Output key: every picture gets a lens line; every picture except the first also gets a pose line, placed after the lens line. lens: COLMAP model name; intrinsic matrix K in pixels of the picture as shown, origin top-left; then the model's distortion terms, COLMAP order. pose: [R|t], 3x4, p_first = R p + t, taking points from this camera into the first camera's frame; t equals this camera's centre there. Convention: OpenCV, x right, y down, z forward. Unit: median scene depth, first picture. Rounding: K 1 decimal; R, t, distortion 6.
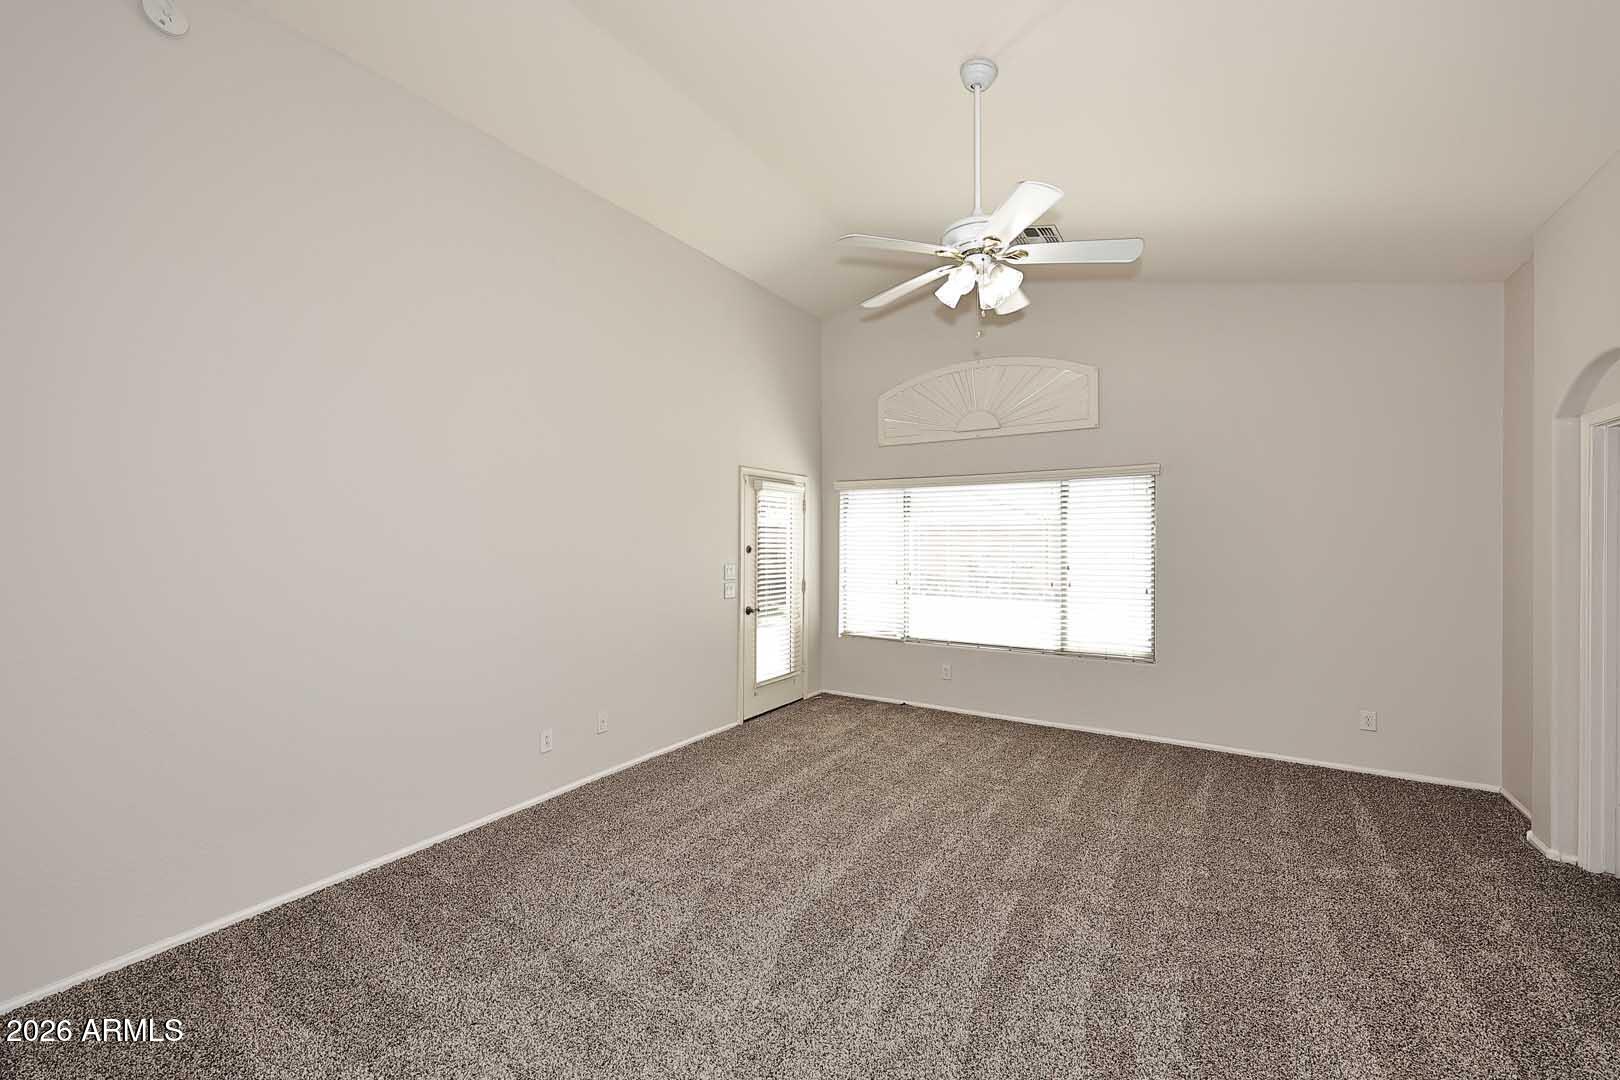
lens RADIAL K [[667.4, 0, 811.3], [0, 667.4, 540.1], [0, 0, 1]] dist [-0.000535, -0.000068]
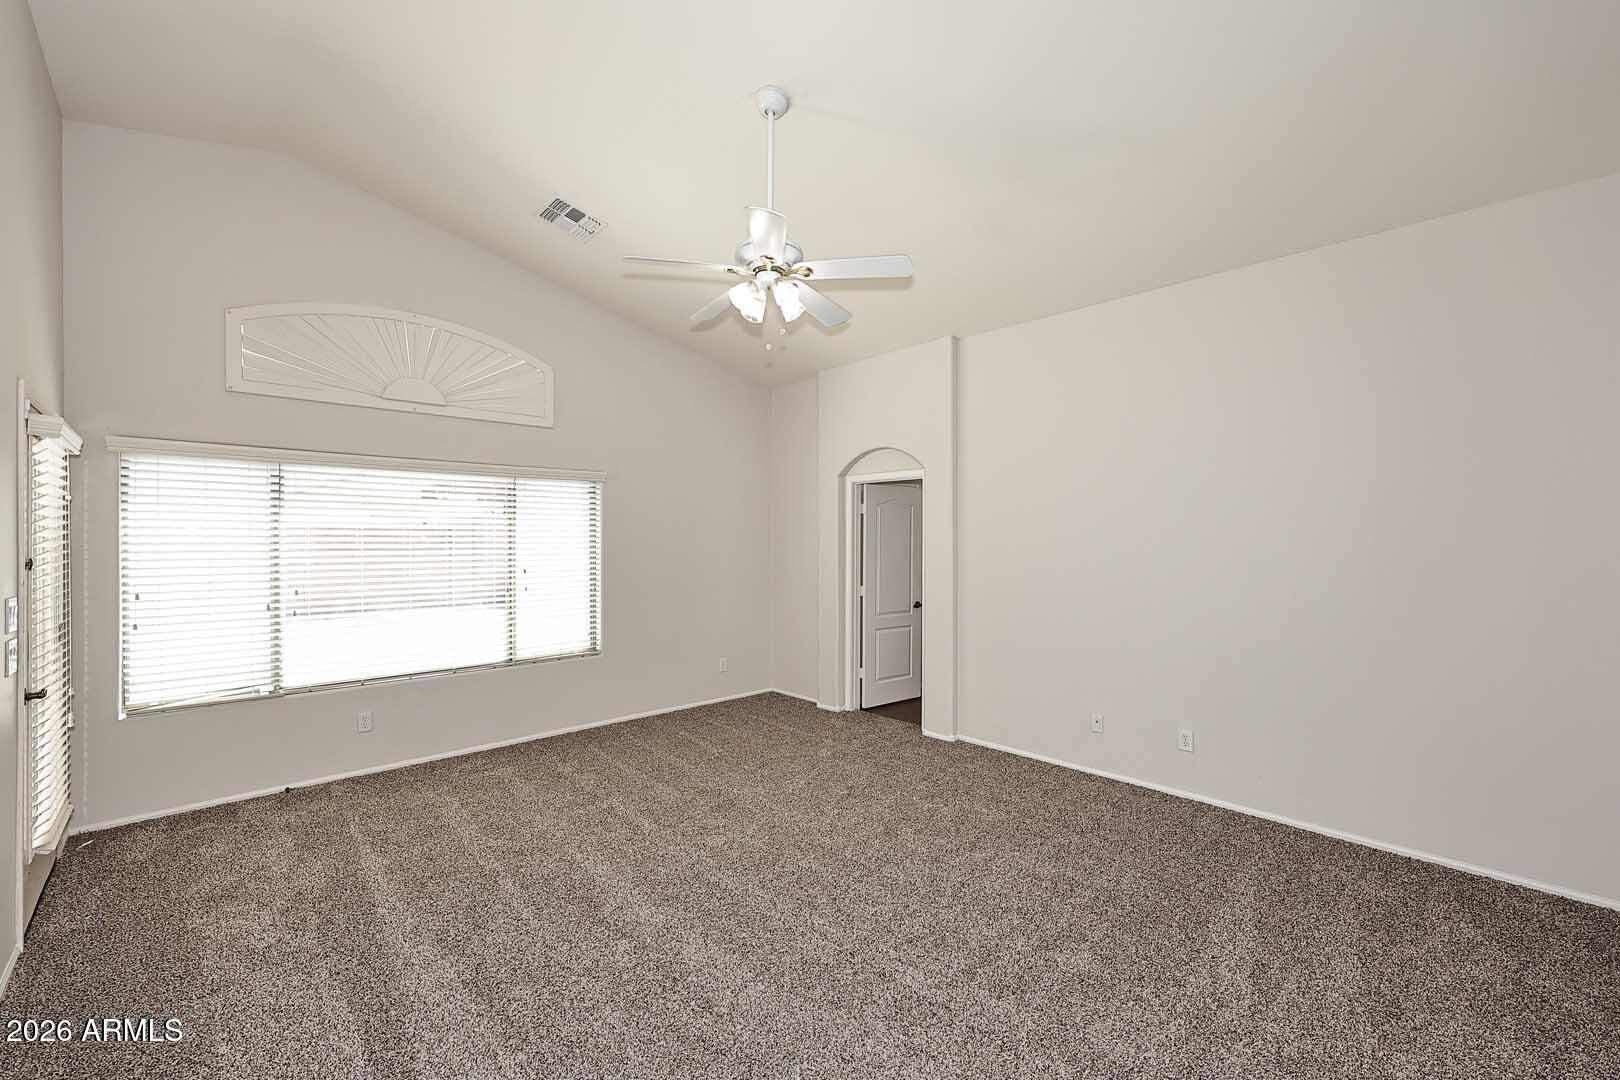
lens RADIAL K [[667.4, 0, 812.4], [0, 667.4, 540.5], [0, 0, 1]] dist [-0.000535, -0.000068]
pose [[0.225098, -0.002875, 0.974332, -0.432122], [-0.001959, 0.999992, 0.003403, -0.005400], [-0.974334, -0.002675, 0.225090, 0.380399]]
